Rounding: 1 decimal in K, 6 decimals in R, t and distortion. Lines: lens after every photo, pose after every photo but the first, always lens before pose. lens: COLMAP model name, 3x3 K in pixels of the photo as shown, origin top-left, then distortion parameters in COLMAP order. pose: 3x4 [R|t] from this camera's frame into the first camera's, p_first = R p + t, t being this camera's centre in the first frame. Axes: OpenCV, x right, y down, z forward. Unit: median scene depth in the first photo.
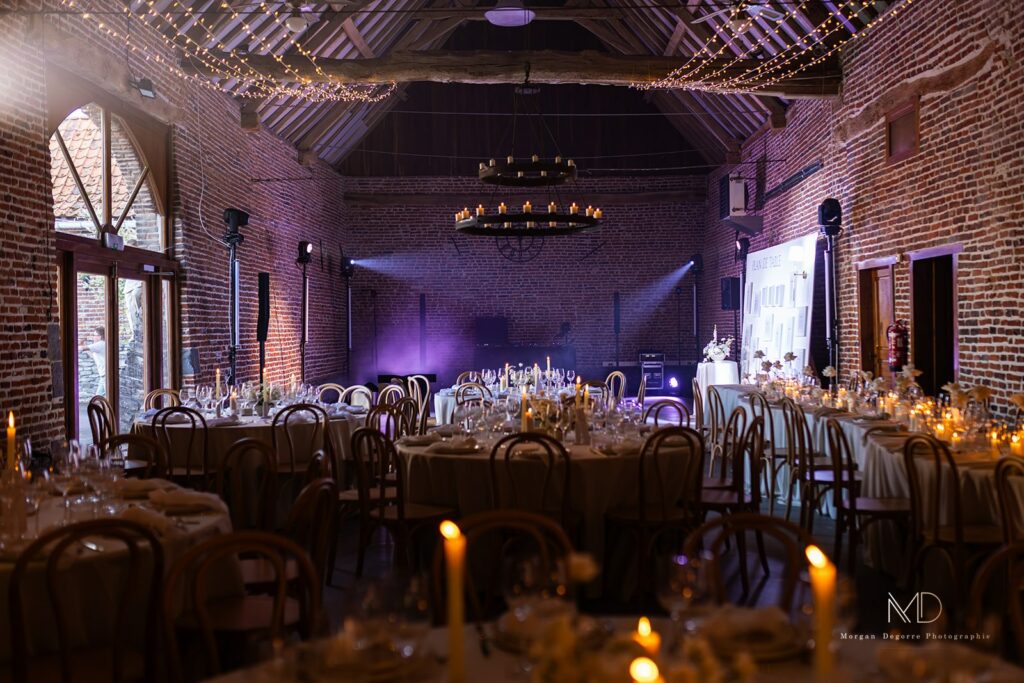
lens RADIAL K [[1077.2, 0, 514.5], [0, 1077.2, 340.4], [0, 0, 1]] dist [0.062782, 0.000000]
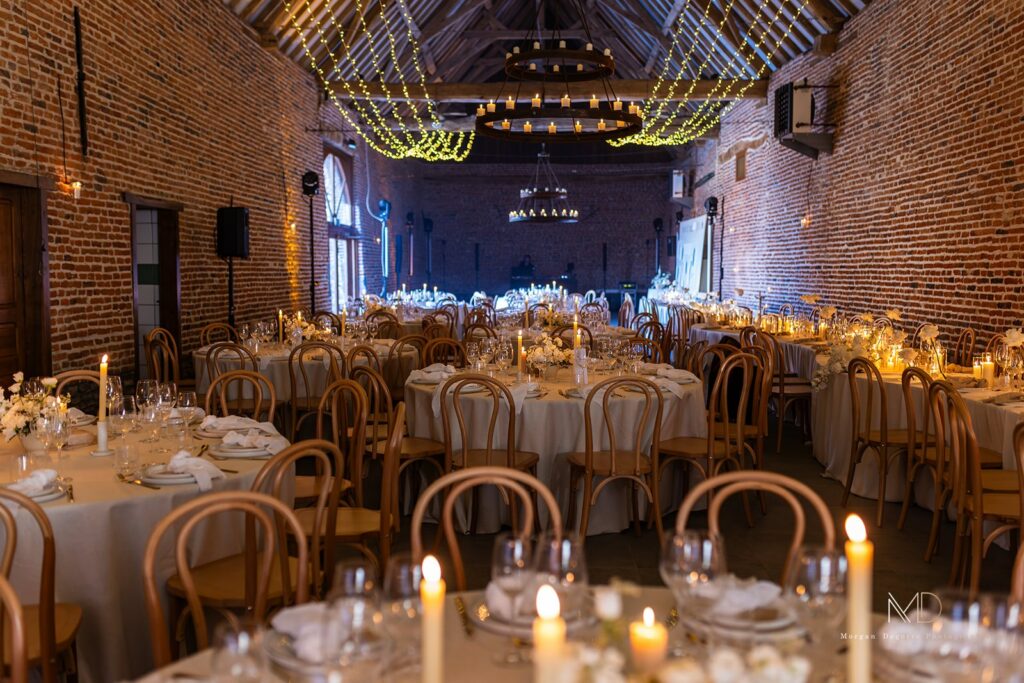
lens RADIAL K [[1077.2, 0, 509.2], [0, 1077.2, 341.2], [0, 0, 1]] dist [0.062782, 0.000000]
pose [[0.999586, 0.010214, -0.026897, 0.002951], [-0.008589, 0.998172, 0.059827, 0.004171], [0.027459, -0.059572, 0.997846, -0.651952]]
